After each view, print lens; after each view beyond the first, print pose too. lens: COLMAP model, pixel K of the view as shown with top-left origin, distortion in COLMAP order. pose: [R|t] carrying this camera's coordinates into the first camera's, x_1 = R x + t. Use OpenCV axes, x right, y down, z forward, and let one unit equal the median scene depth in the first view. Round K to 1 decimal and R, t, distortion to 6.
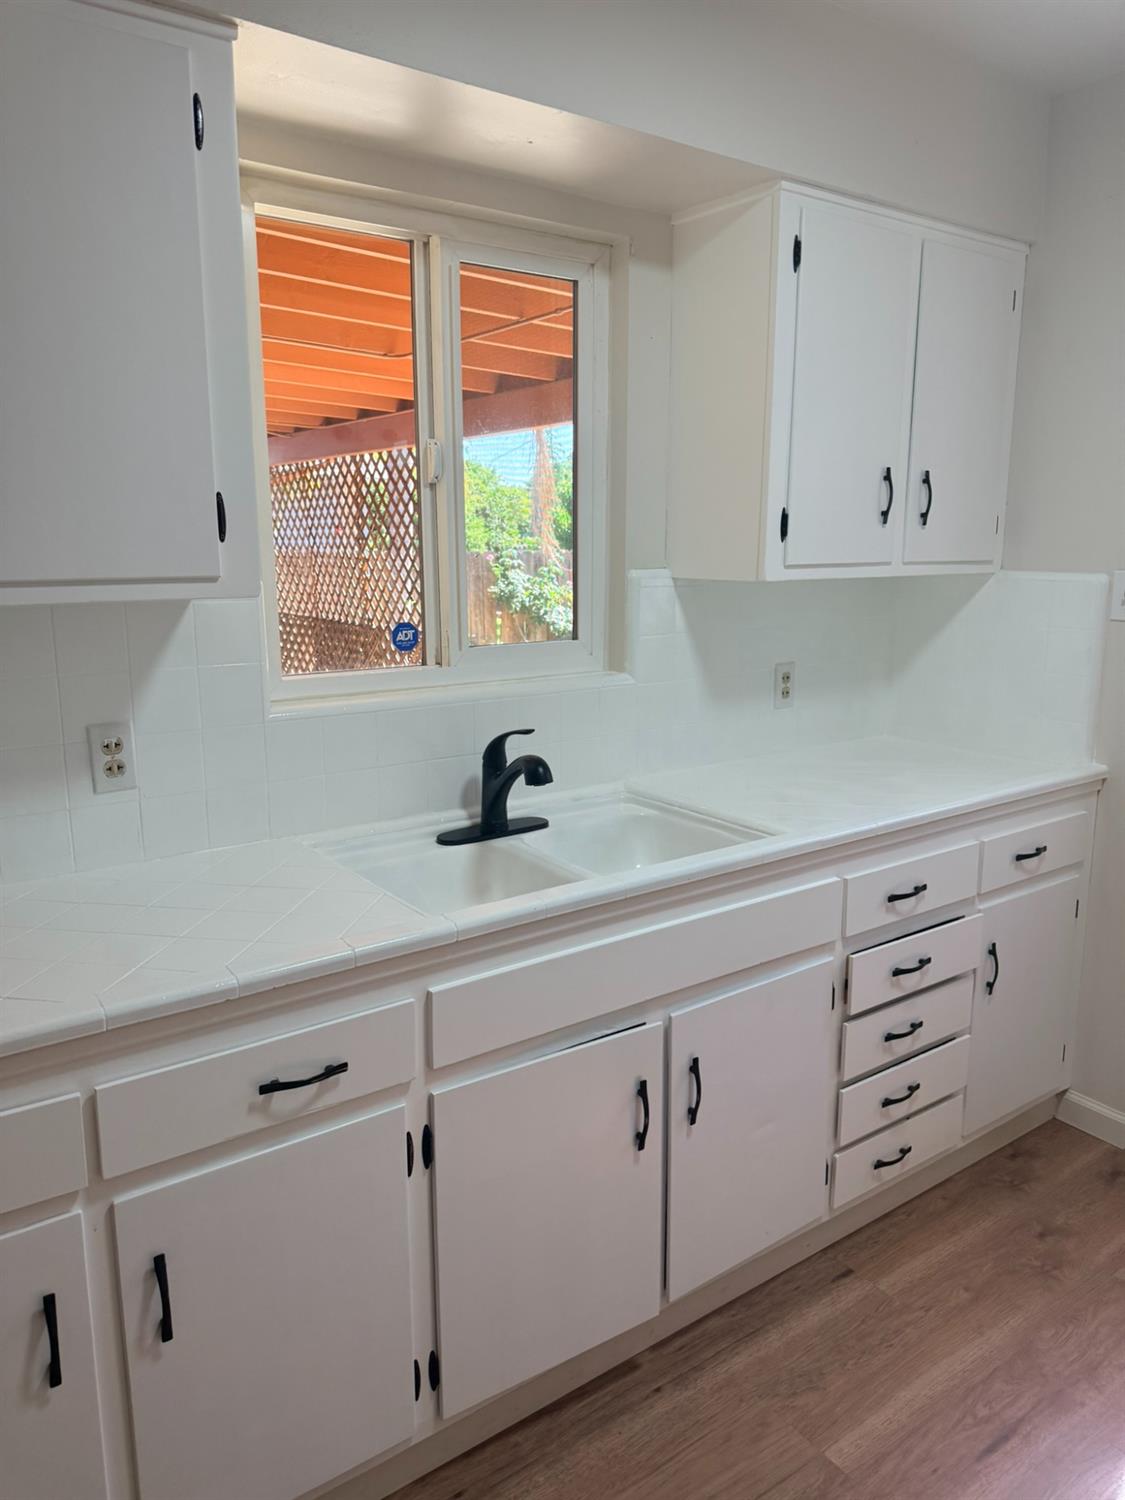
lens RADIAL K [[1058.7, 0, 559.4], [0, 1058.7, 744.9], [0, 0, 1]] dist [0.031675, -0.046192]
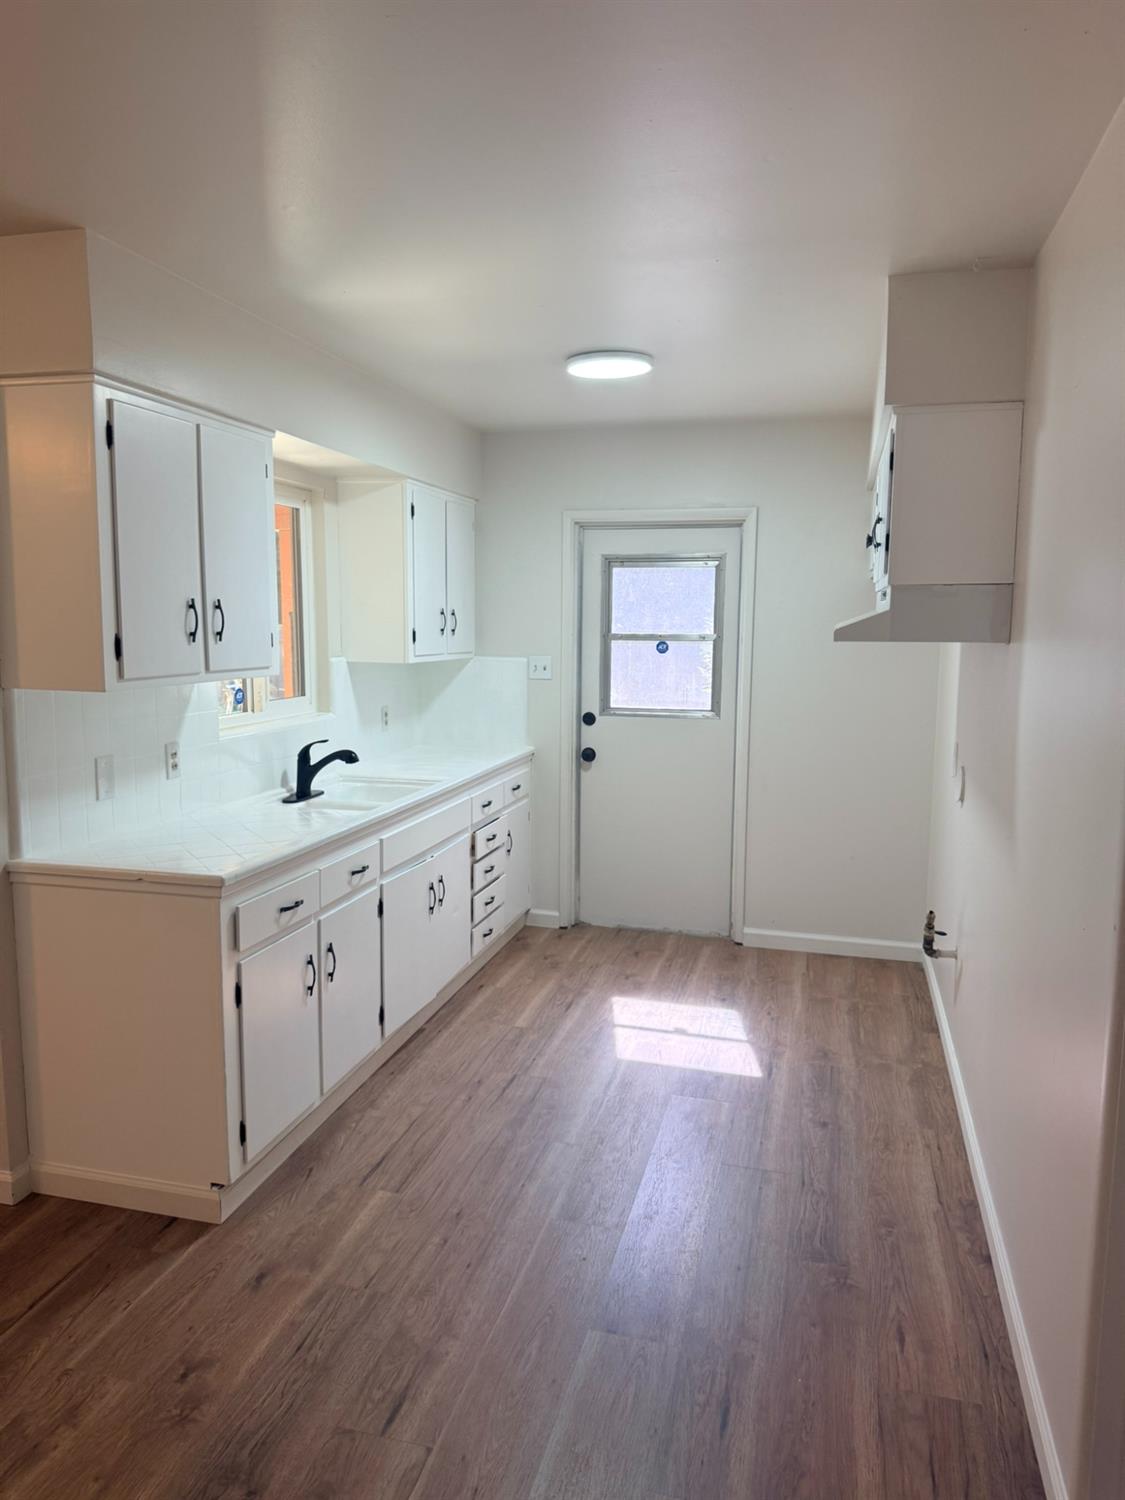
lens RADIAL K [[1058.7, 0, 559.4], [0, 1058.7, 744.9], [0, 0, 1]] dist [0.031675, -0.046192]
pose [[0.767150, -0.066087, 0.638055, -0.933164], [0.110839, 0.993374, -0.030376, 0.100569], [-0.631820, 0.094024, 0.769392, -0.773858]]
